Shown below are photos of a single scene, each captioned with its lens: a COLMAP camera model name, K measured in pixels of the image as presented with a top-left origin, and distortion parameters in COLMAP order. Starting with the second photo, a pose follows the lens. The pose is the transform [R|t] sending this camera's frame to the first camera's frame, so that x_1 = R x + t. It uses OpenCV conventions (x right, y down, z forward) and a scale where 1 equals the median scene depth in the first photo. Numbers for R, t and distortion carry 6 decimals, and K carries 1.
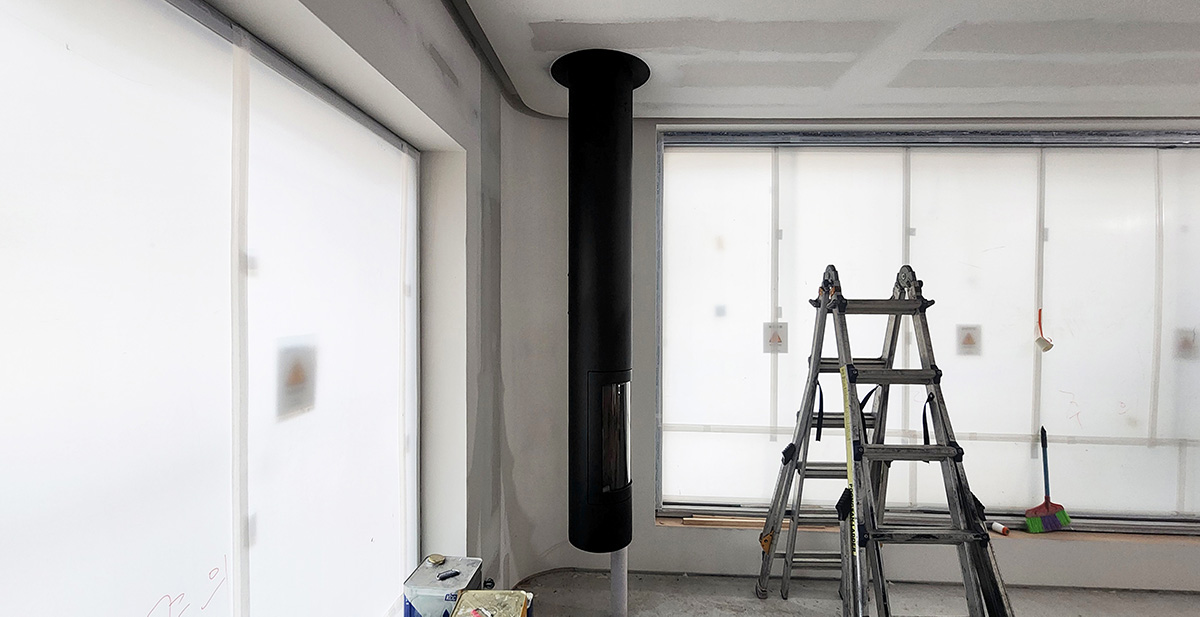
lens RADIAL K [[535.7, 0, 600.0], [0, 535.7, 308.5], [0, 0, 1]] dist [-0.001723, -0.000122]
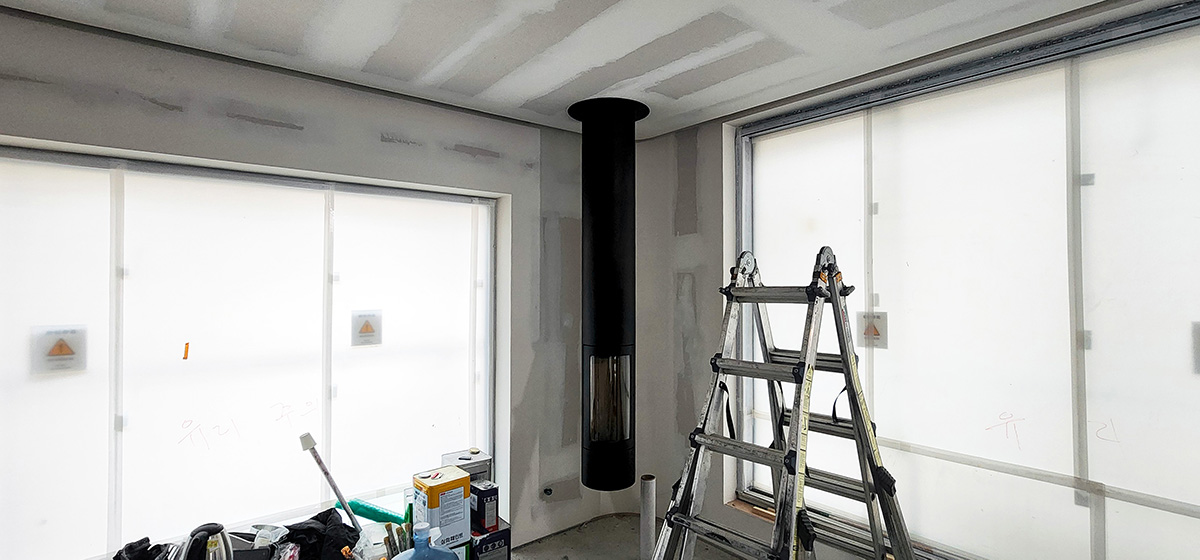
lens RADIAL K [[531.6, 0, 600.0], [0, 531.6, 280.0], [0, 0, 1]] dist [0.001735, 0.000127]
pose [[0.665932, -0.024936, -0.745595, 0.895505], [0.002874, 0.999520, -0.030861, -0.000317], [0.746007, 0.018409, 0.665684, 0.148660]]
